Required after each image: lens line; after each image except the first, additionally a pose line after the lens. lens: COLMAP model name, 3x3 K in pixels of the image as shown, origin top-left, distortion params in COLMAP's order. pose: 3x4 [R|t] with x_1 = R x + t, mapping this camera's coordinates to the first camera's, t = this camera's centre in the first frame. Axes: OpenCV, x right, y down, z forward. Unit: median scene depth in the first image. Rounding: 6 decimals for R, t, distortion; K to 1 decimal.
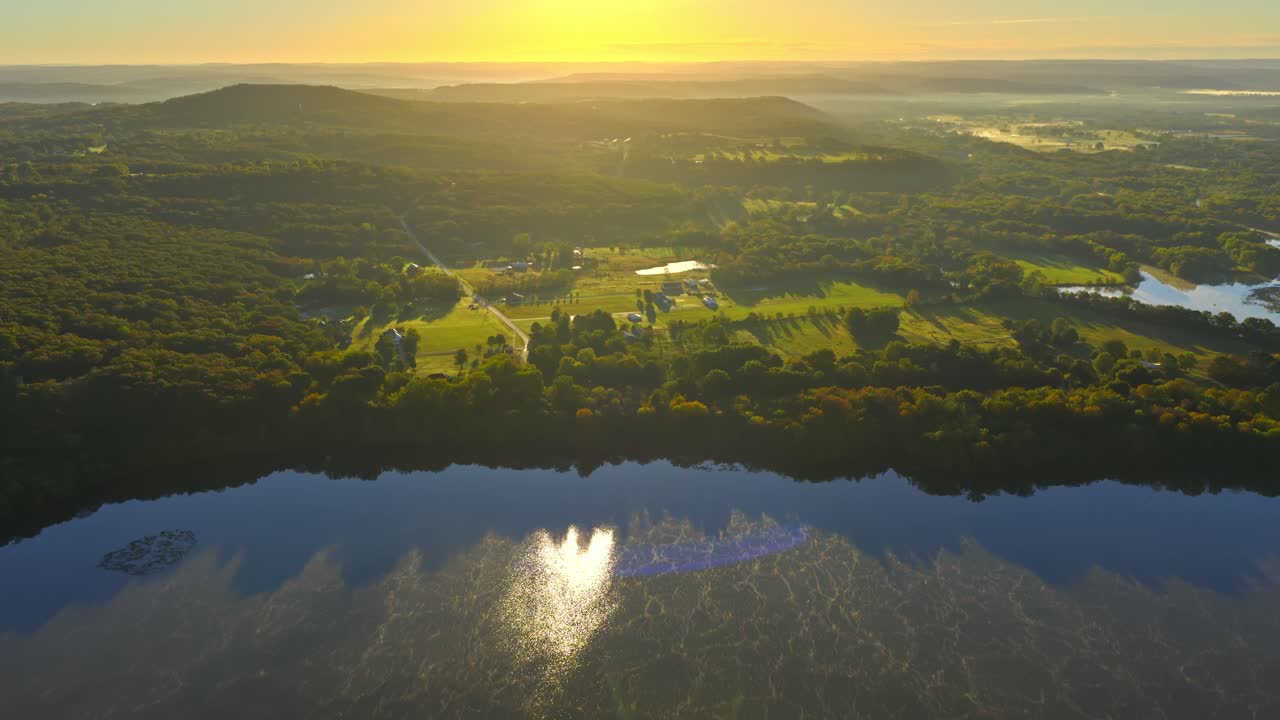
lens RADIAL K [[1088.7, 0, 640.0], [0, 1088.7, 360.0], [0, 0, 1]] dist [-0.000698, 0.008539]
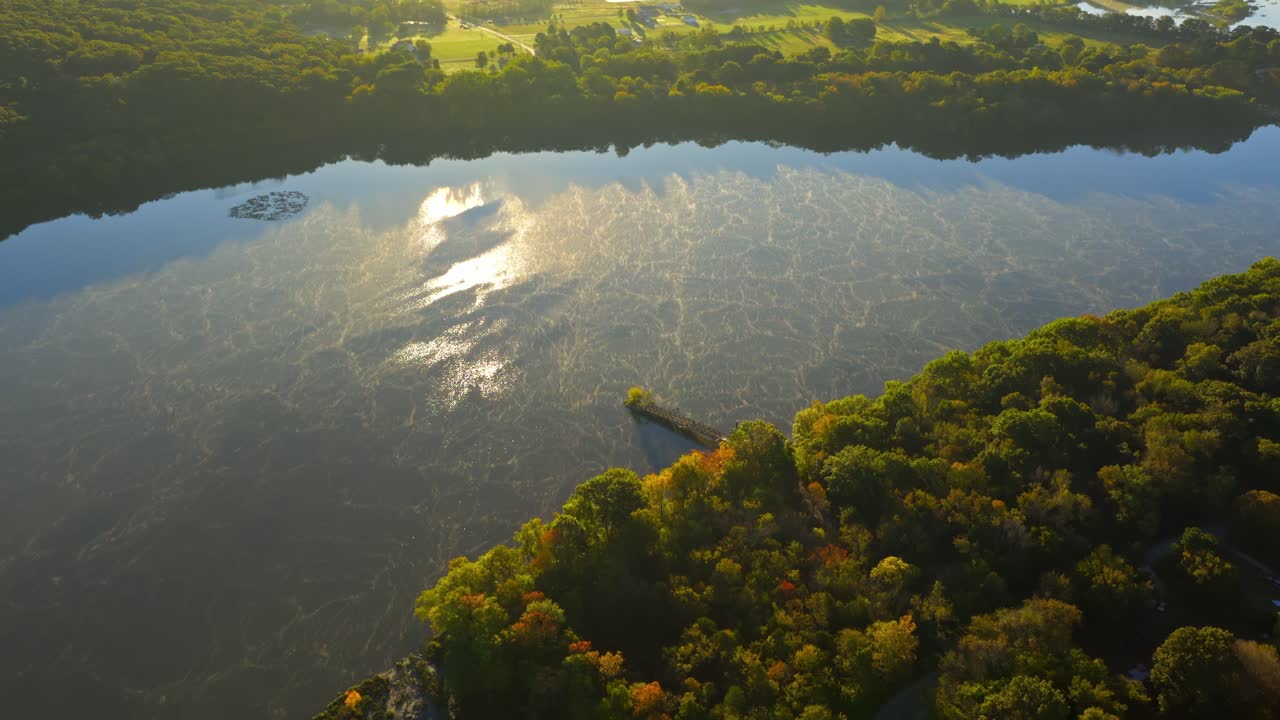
lens RADIAL K [[1088.7, 0, 640.0], [0, 1088.7, 360.0], [0, 0, 1]] dist [-0.000698, 0.008539]
pose [[0.994637, -0.044249, 0.093486, -0.142389], [0.025752, 0.981347, 0.190512, 0.098183], [-0.100172, -0.187083, 0.977223, -0.109941]]
